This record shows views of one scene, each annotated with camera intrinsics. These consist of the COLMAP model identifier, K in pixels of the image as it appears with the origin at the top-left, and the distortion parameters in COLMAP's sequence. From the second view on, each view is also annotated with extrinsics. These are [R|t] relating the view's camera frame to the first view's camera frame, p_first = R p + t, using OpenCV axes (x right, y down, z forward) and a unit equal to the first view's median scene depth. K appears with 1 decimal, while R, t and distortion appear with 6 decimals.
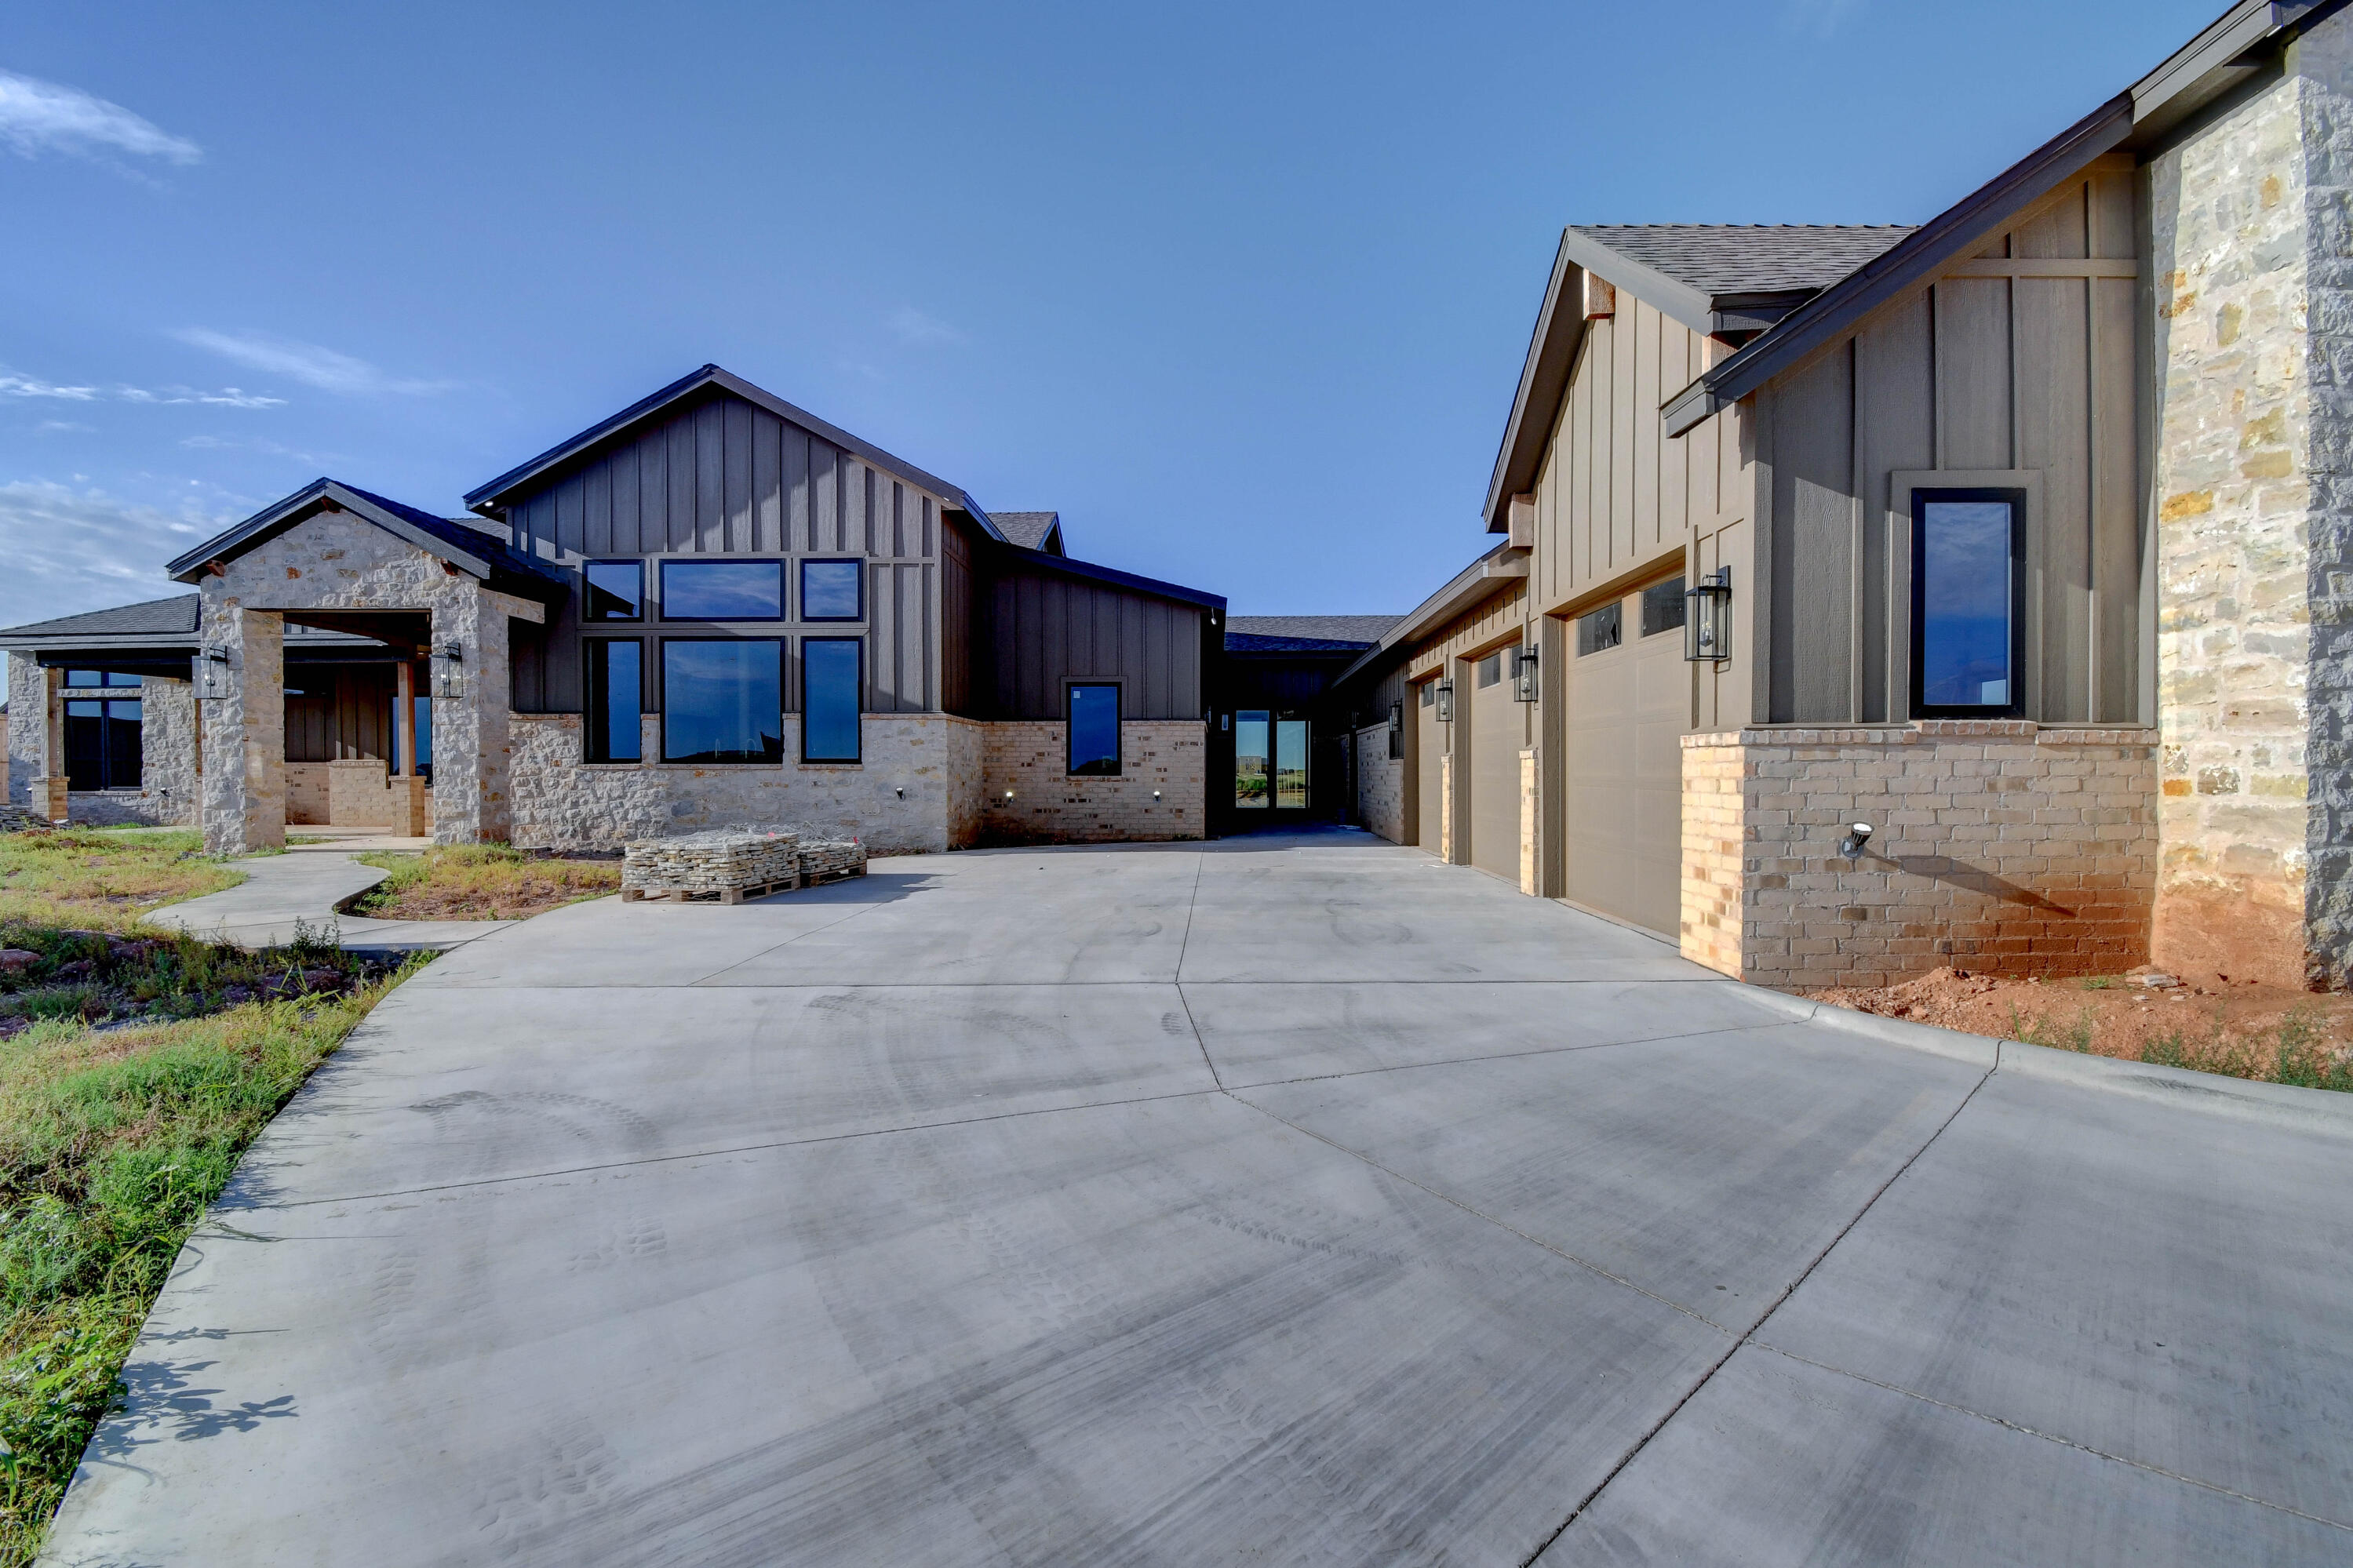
lens RADIAL K [[1061.0, 0, 1170.8], [0, 1061.0, 779.2], [0, 0, 1]] dist [0.012803, -0.001459]
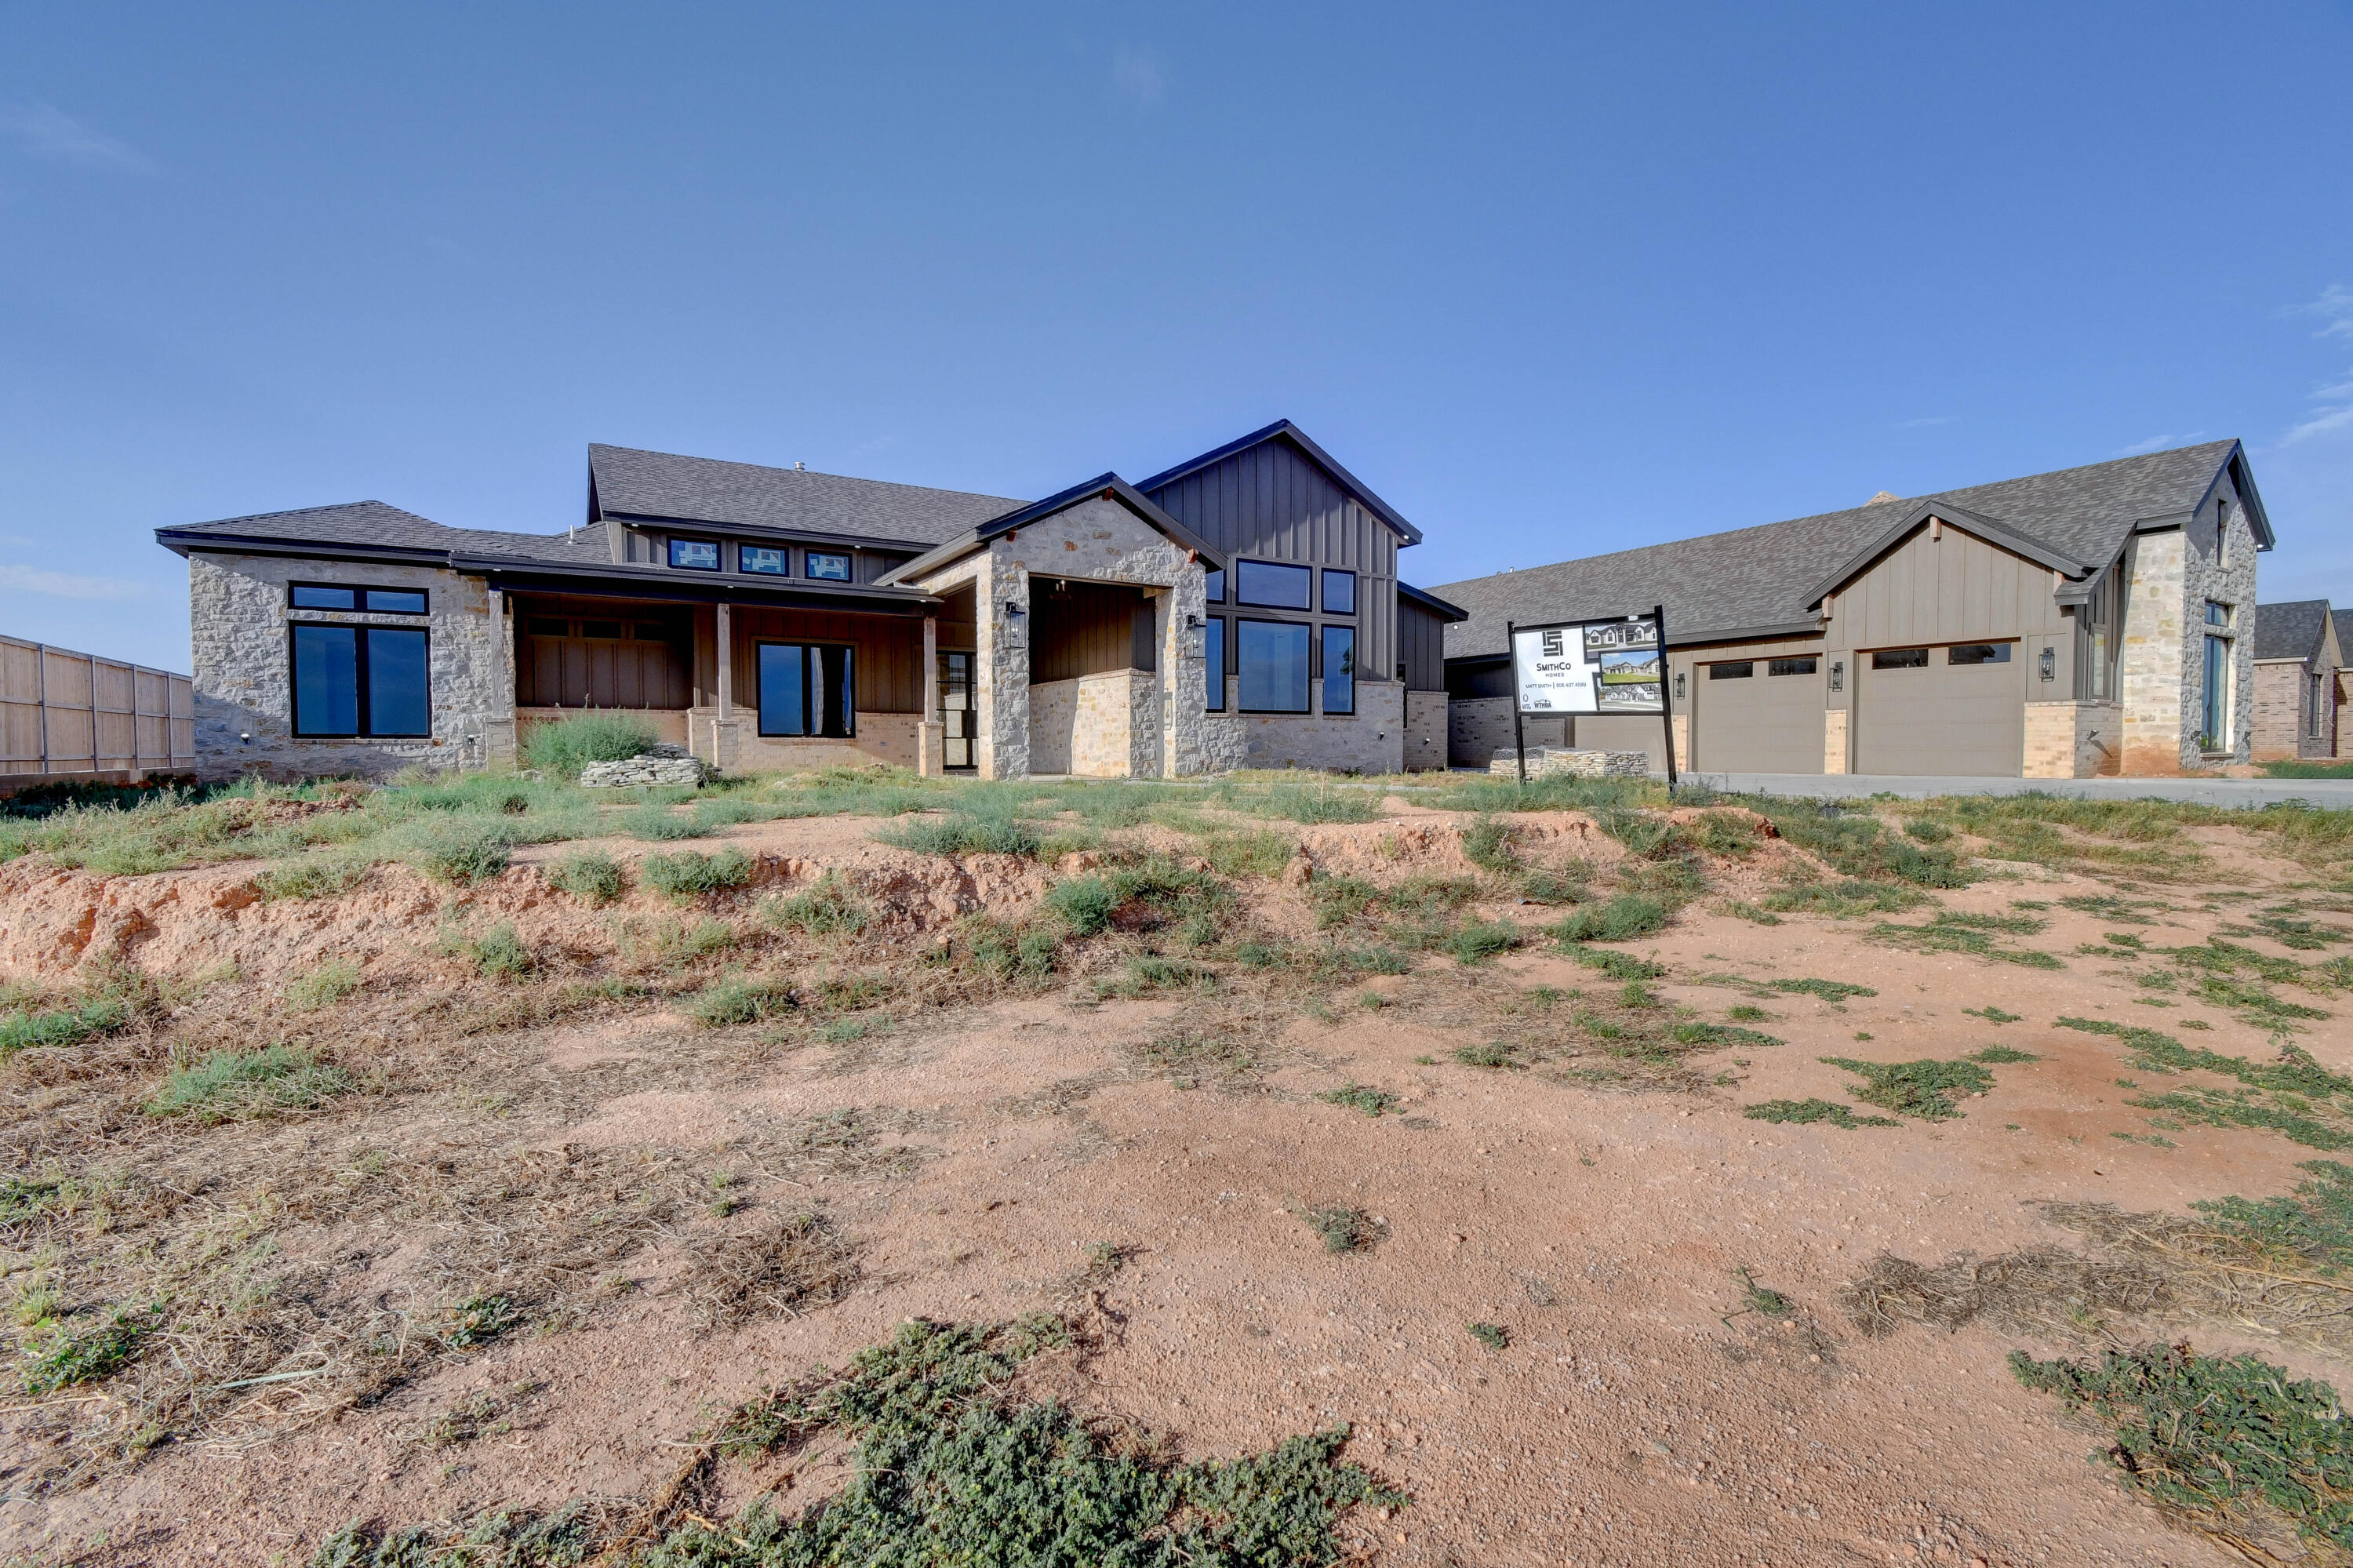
lens RADIAL K [[1061.1, 0, 1163.1], [0, 1061.1, 786.2], [0, 0, 1]] dist [0.012803, -0.001459]
pose [[0.825079, -0.020002, 0.564664, -1.399540], [0.005527, 0.999611, 0.027333, 0.042211], [-0.564991, -0.019431, 0.824868, -0.038834]]
